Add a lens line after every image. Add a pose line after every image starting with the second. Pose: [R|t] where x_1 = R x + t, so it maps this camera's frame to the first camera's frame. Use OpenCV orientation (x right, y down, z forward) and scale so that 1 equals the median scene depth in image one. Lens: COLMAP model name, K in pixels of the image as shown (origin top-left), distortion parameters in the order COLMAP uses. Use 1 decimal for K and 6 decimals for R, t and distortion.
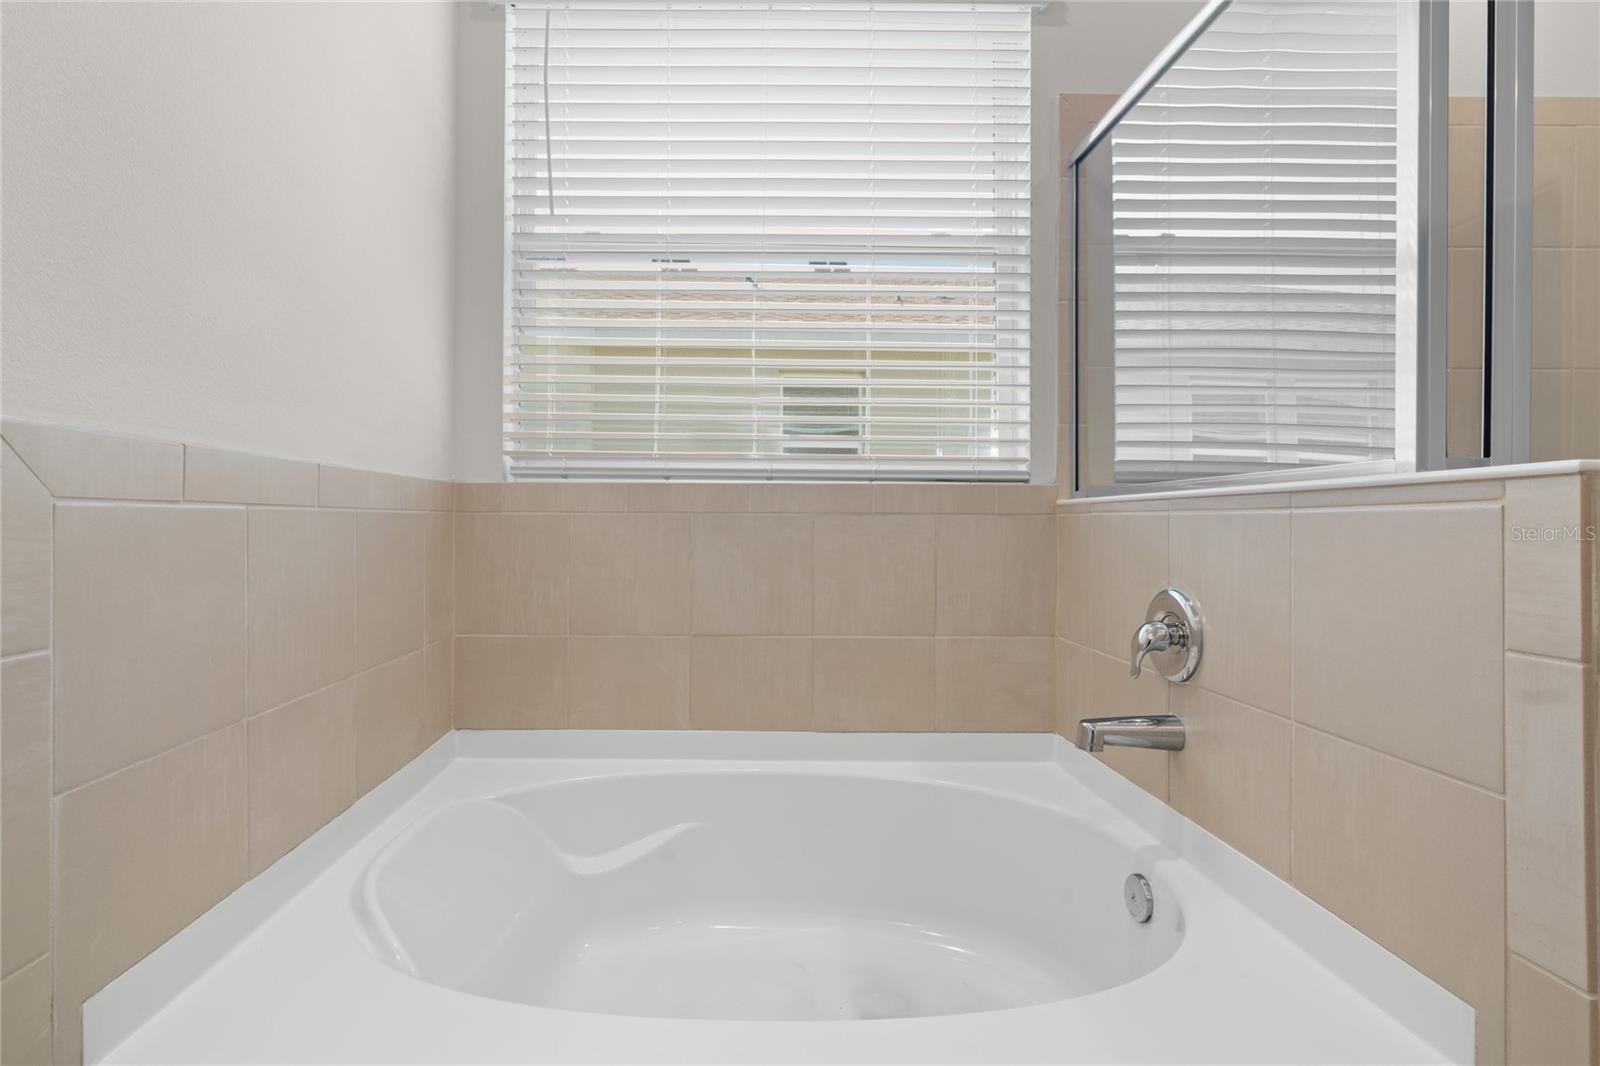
lens RADIAL K [[715.2, 0, 726.4], [0, 715.2, 527.3], [0, 0, 1]] dist [-0.004464, 0.000075]
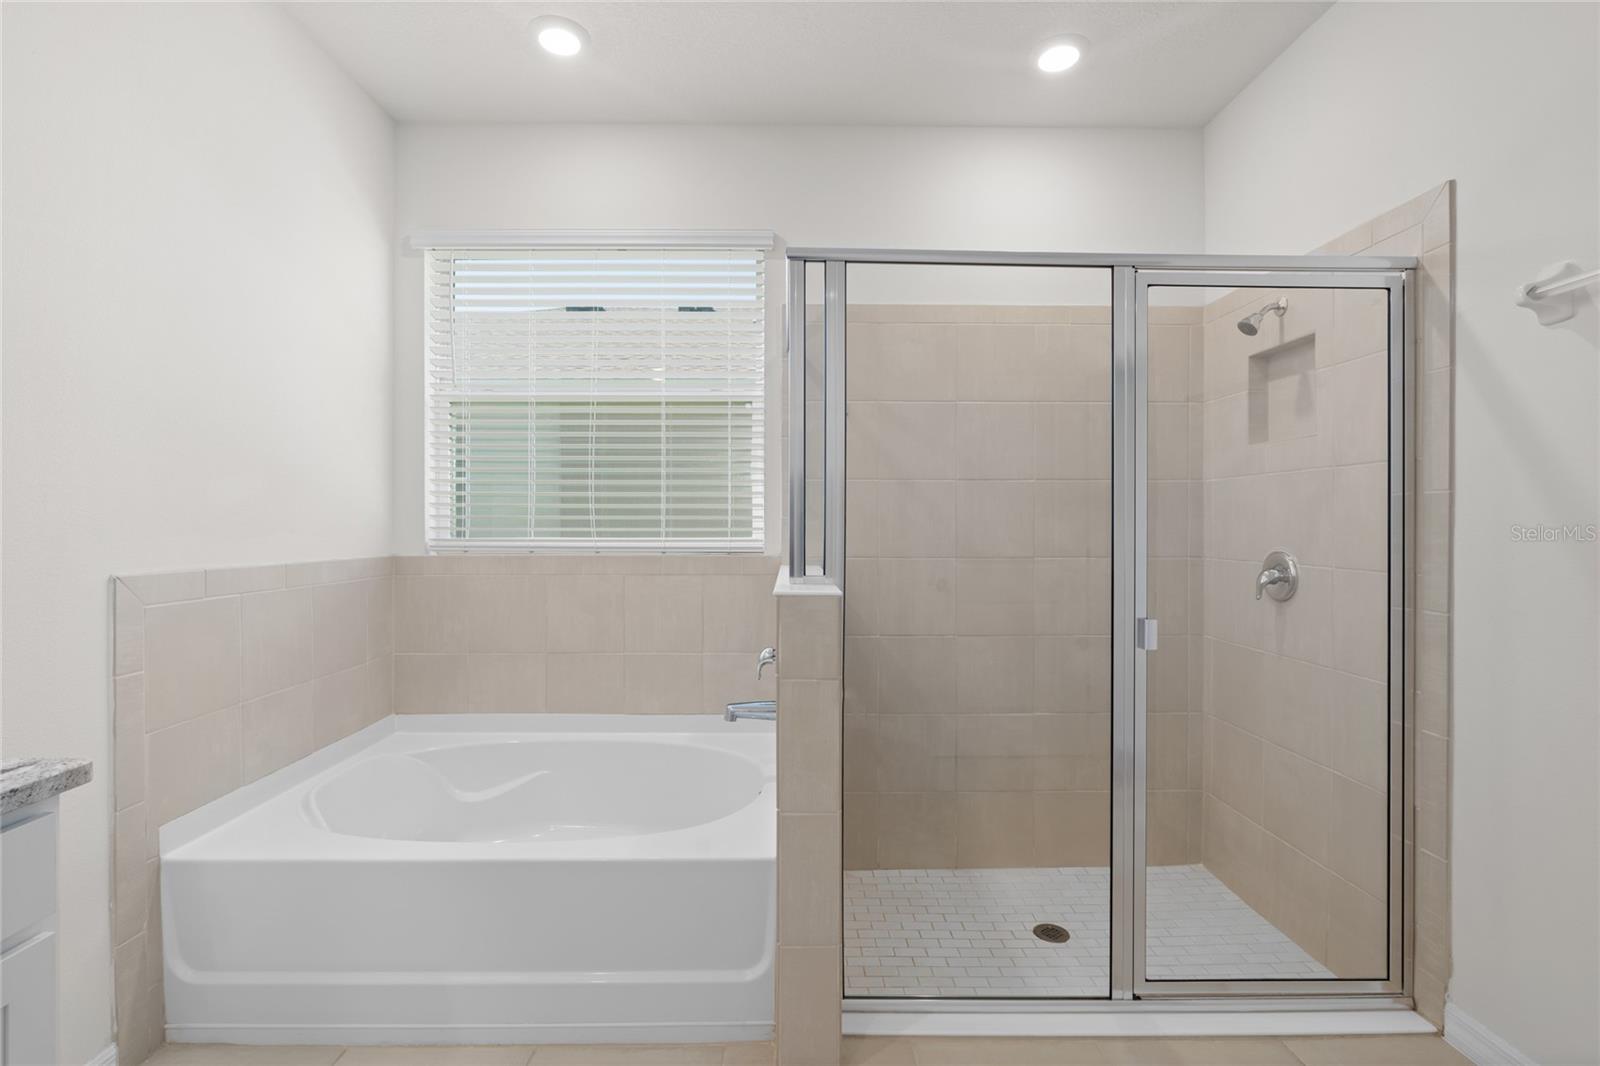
lens RADIAL K [[715.2, 0, 804.4], [0, 715.2, 531.0], [0, 0, 1]] dist [-0.004464, 0.000075]
pose [[0.999935, -0.005933, 0.009741, 0.507684], [0.005888, 0.999972, 0.004648, -0.122260], [-0.009768, -0.004590, 0.999942, -0.574613]]
